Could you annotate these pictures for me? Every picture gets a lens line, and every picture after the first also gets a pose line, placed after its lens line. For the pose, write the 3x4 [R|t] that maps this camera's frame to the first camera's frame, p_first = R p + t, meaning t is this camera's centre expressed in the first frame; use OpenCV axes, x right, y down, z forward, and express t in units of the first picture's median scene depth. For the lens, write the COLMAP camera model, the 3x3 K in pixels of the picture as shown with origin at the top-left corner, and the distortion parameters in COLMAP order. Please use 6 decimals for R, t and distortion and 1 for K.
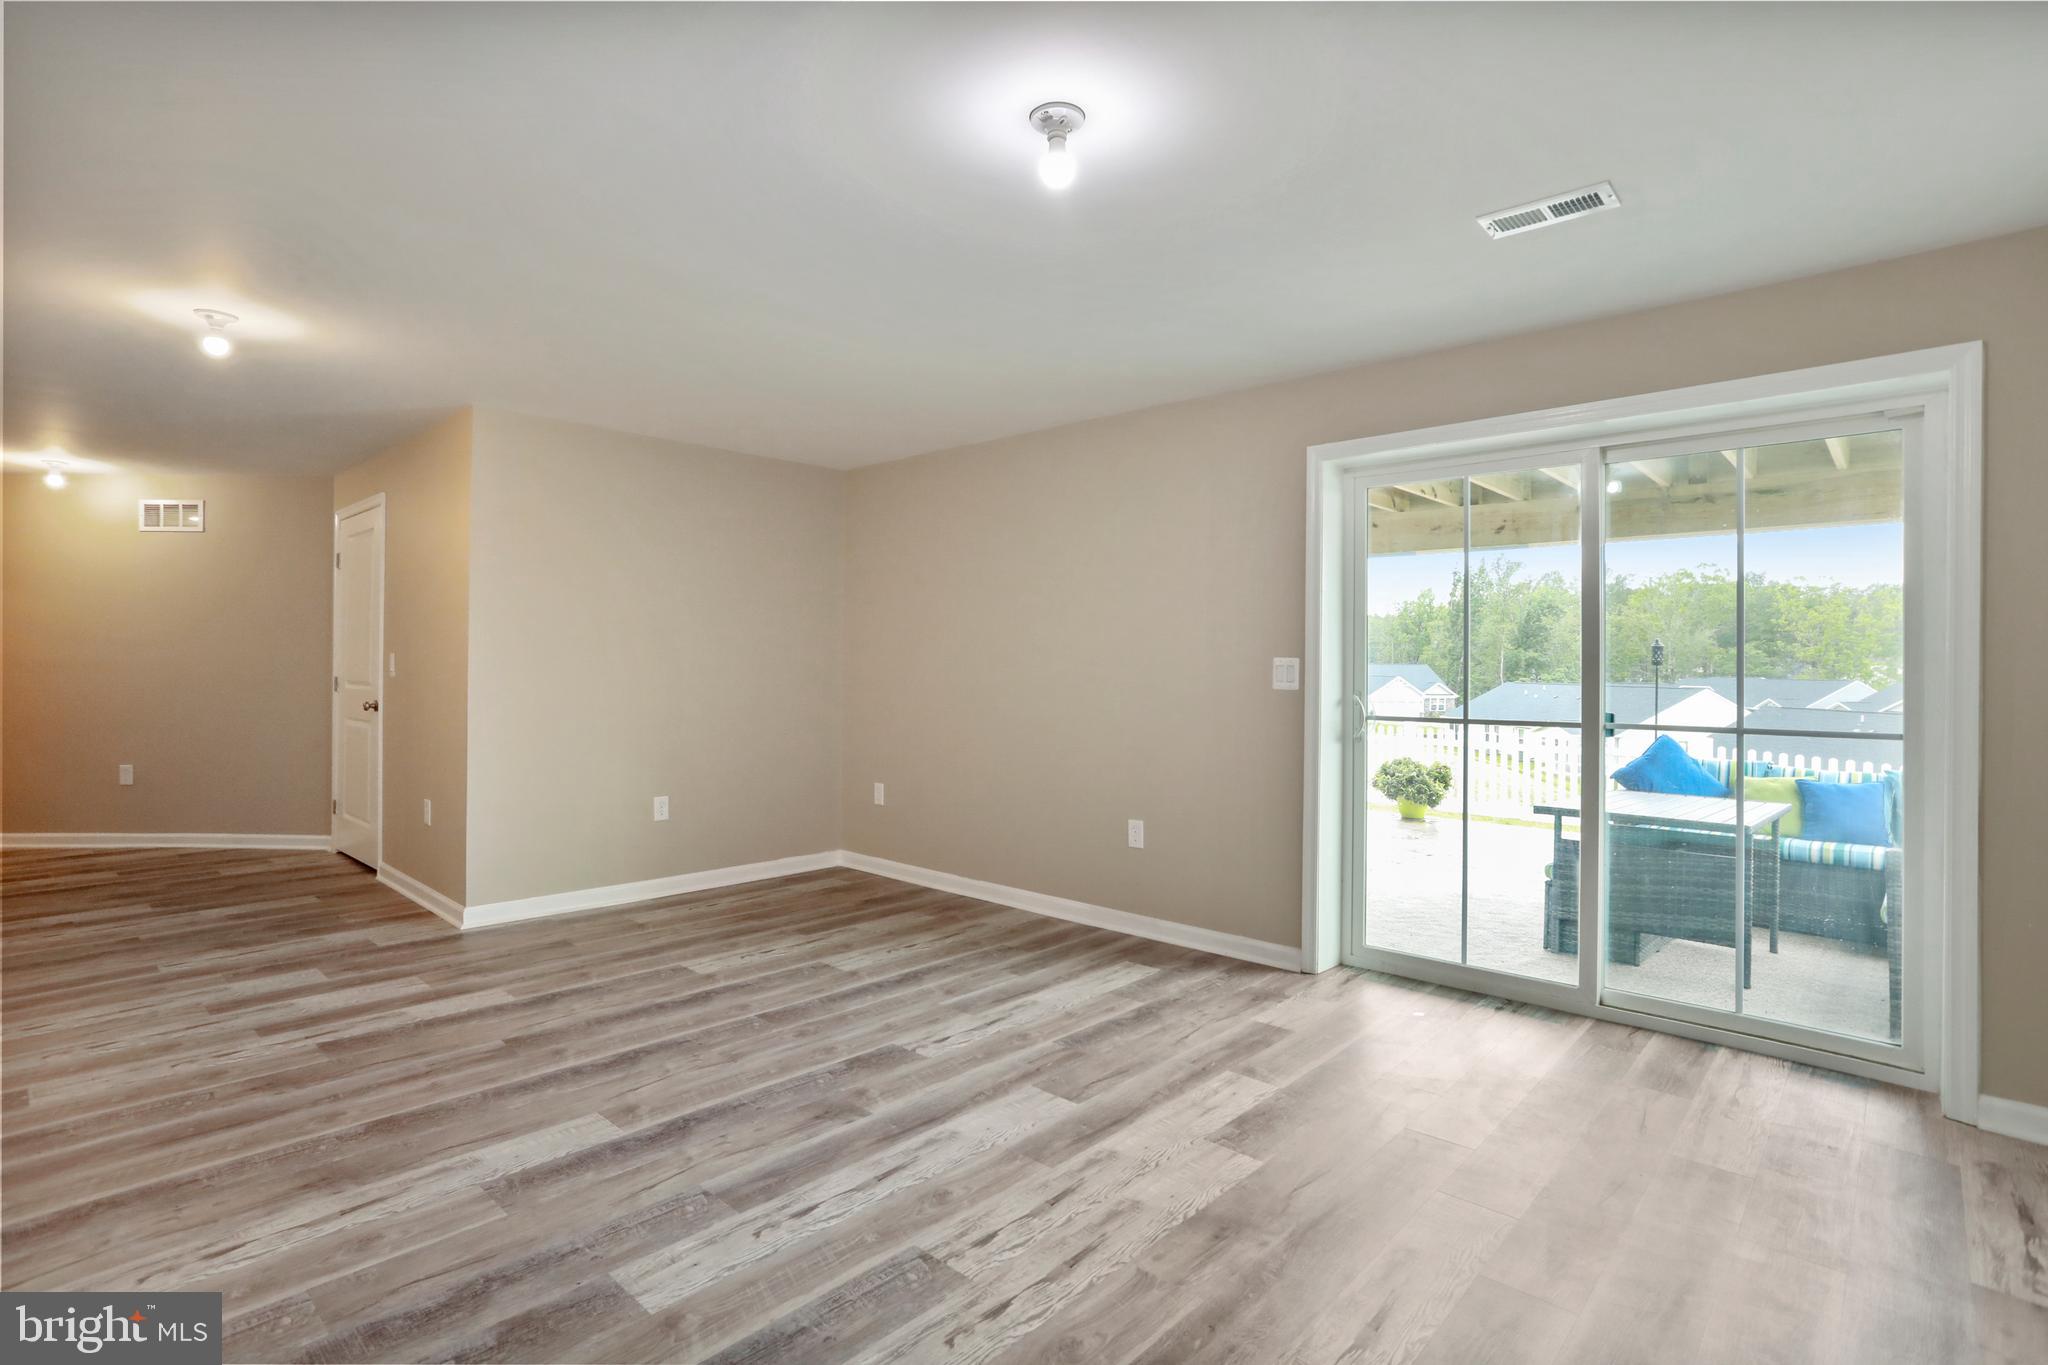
lens RADIAL K [[998.5, 0, 1018.1], [0, 998.5, 661.4], [0, 0, 1]] dist [-0.060990, 0.033056]
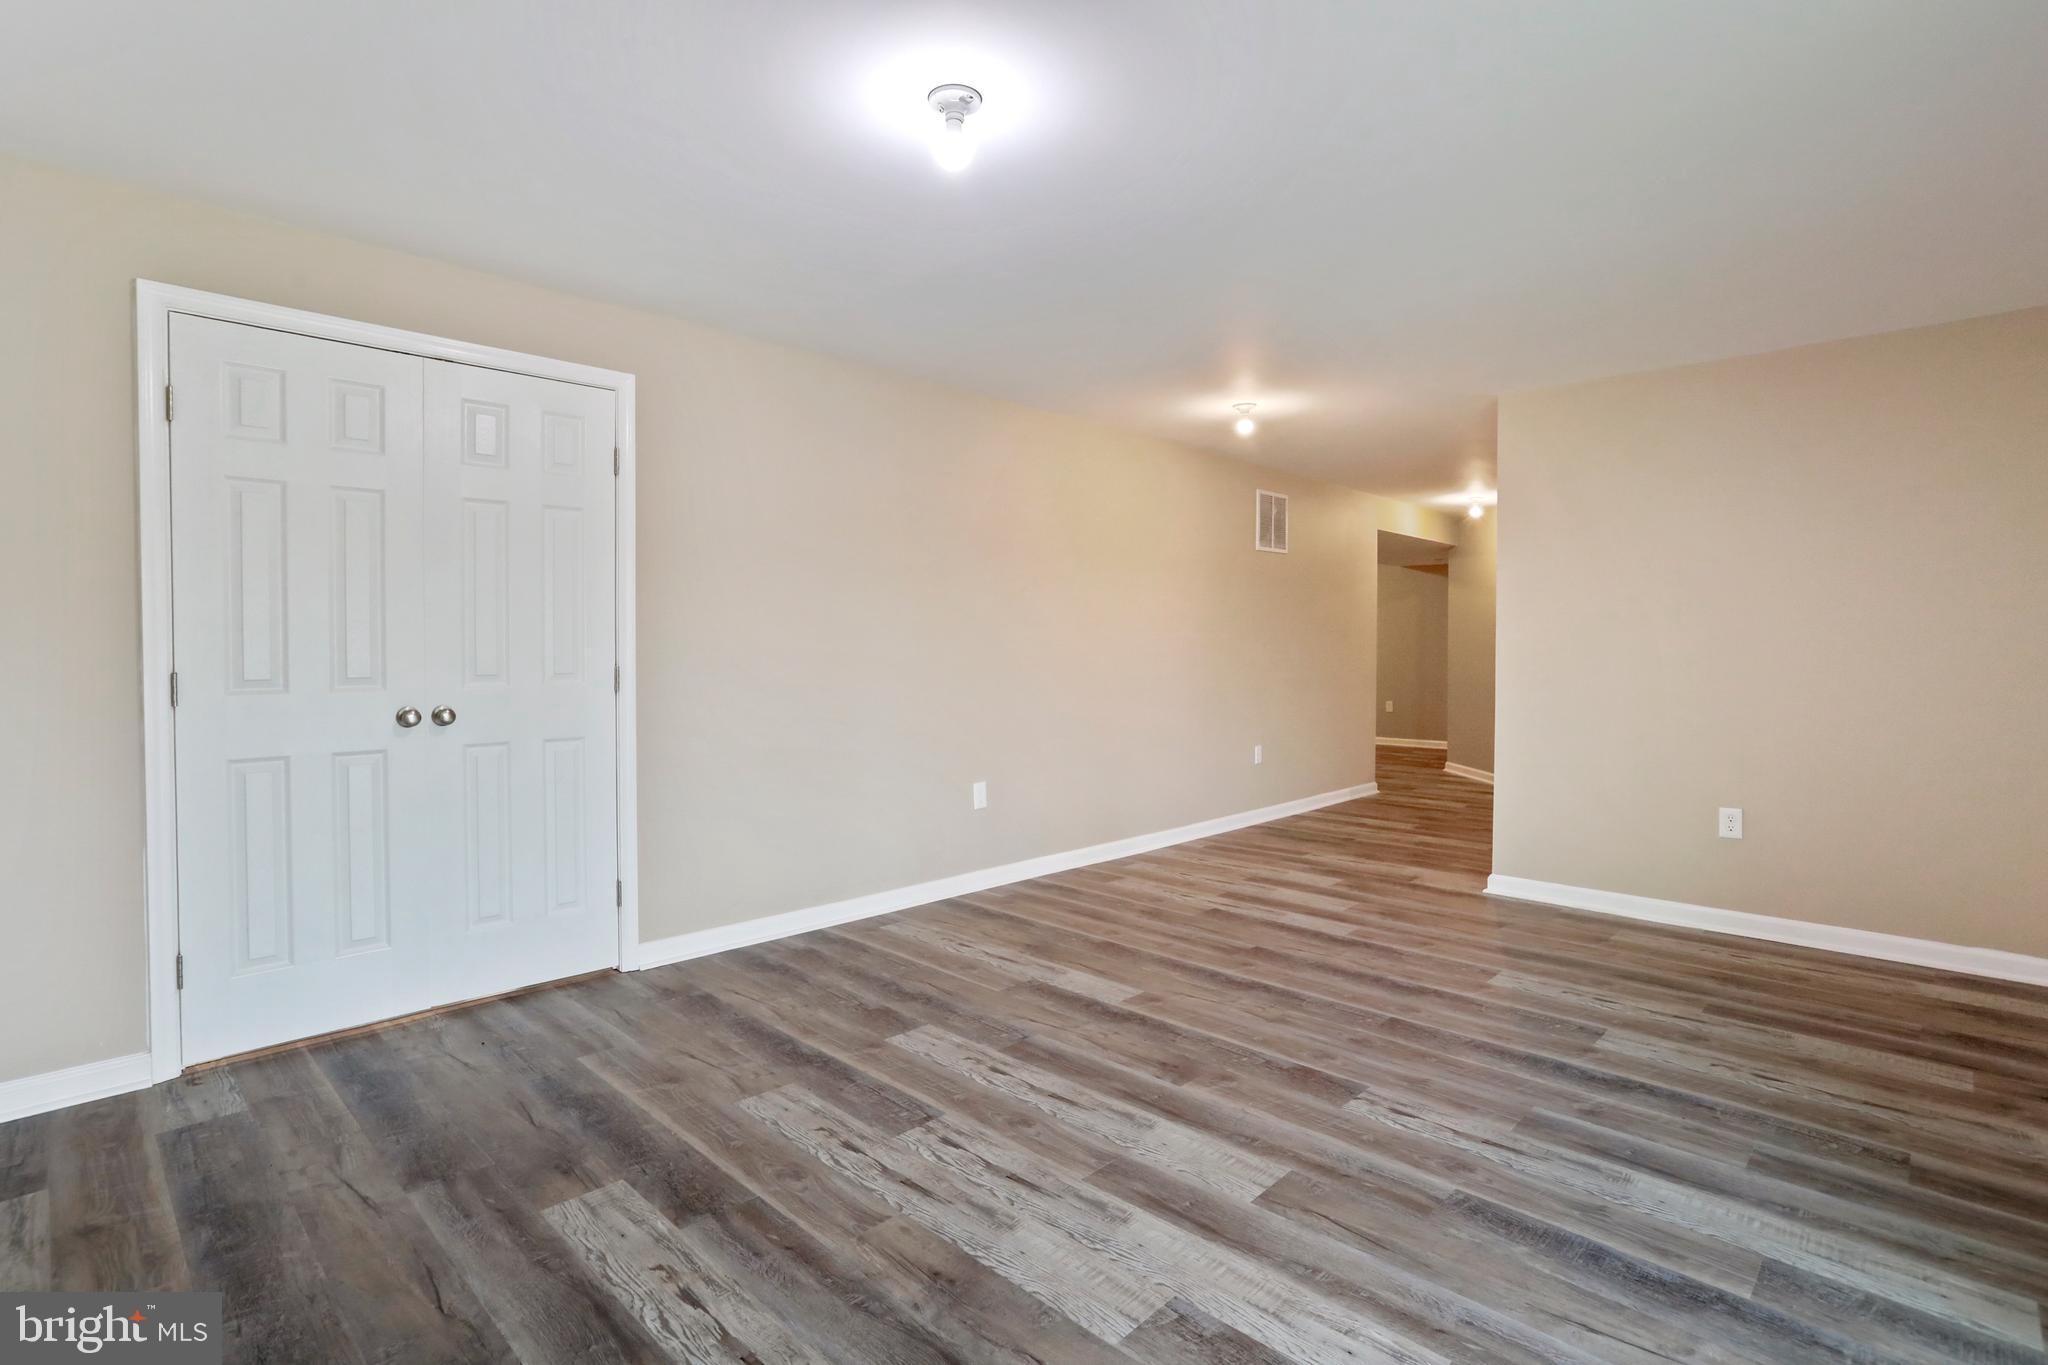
lens RADIAL K [[998.5, 0, 1018.1], [0, 998.5, 661.4], [0, 0, 1]] dist [-0.060990, 0.033056]
pose [[-0.027517, 0.009444, -0.999577, 0.838330], [0.000924, 0.999955, 0.009422, 0.019628], [0.999621, -0.000664, -0.027524, 0.852323]]
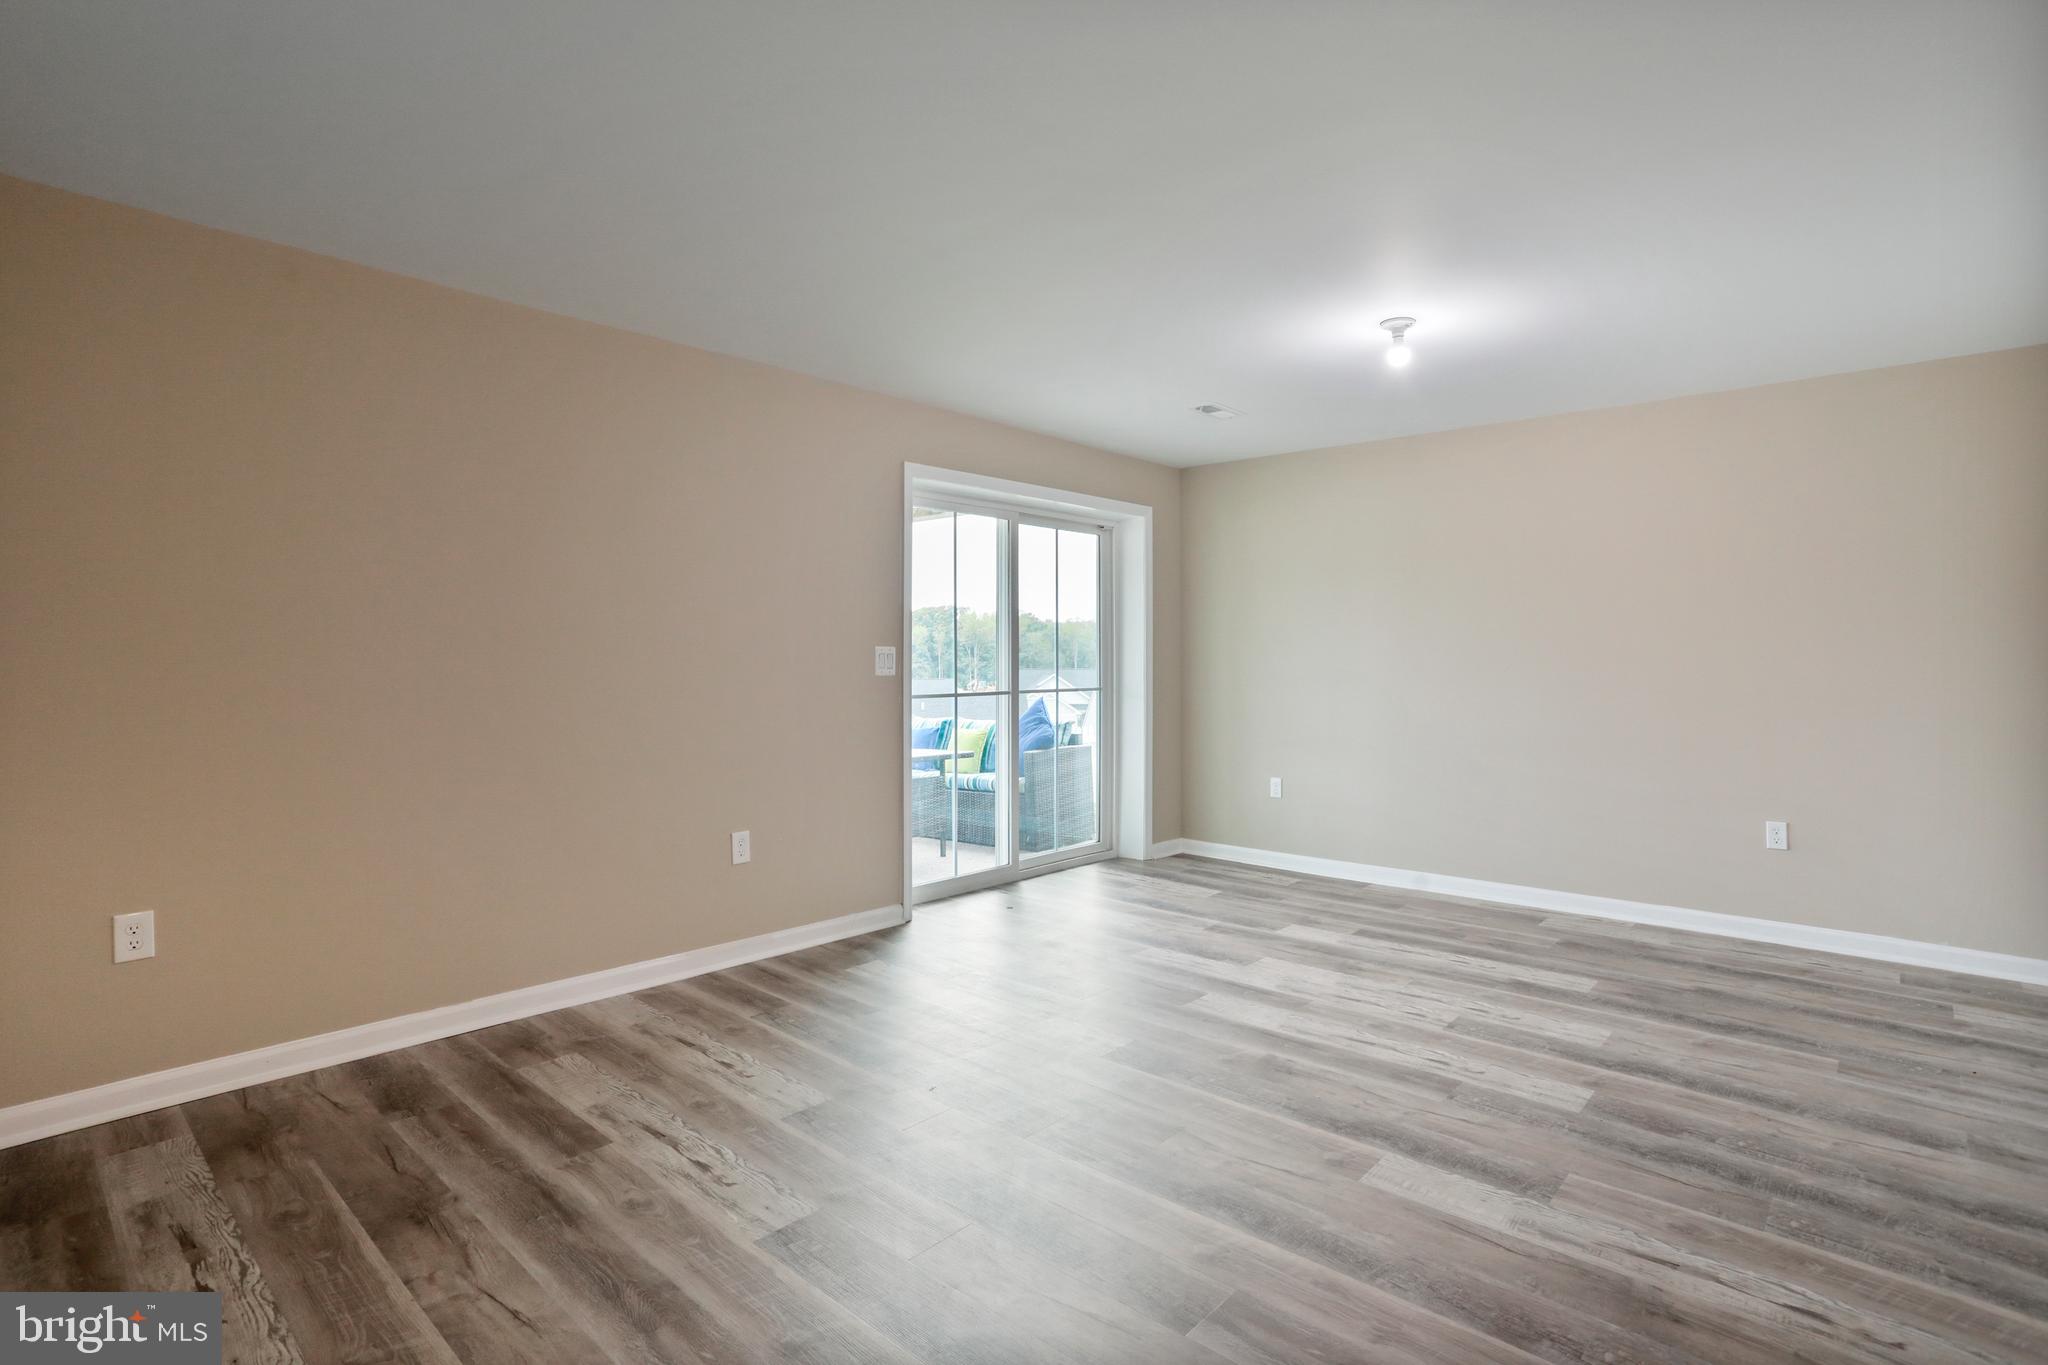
lens RADIAL K [[998.5, 0, 1018.1], [0, 998.5, 661.4], [0, 0, 1]] dist [-0.060990, 0.033056]
pose [[-0.005647, -0.012272, 0.999909, -1.254817], [-0.005929, 0.999908, 0.012239, -0.003552], [-0.999966, -0.005859, -0.005720, 1.279064]]
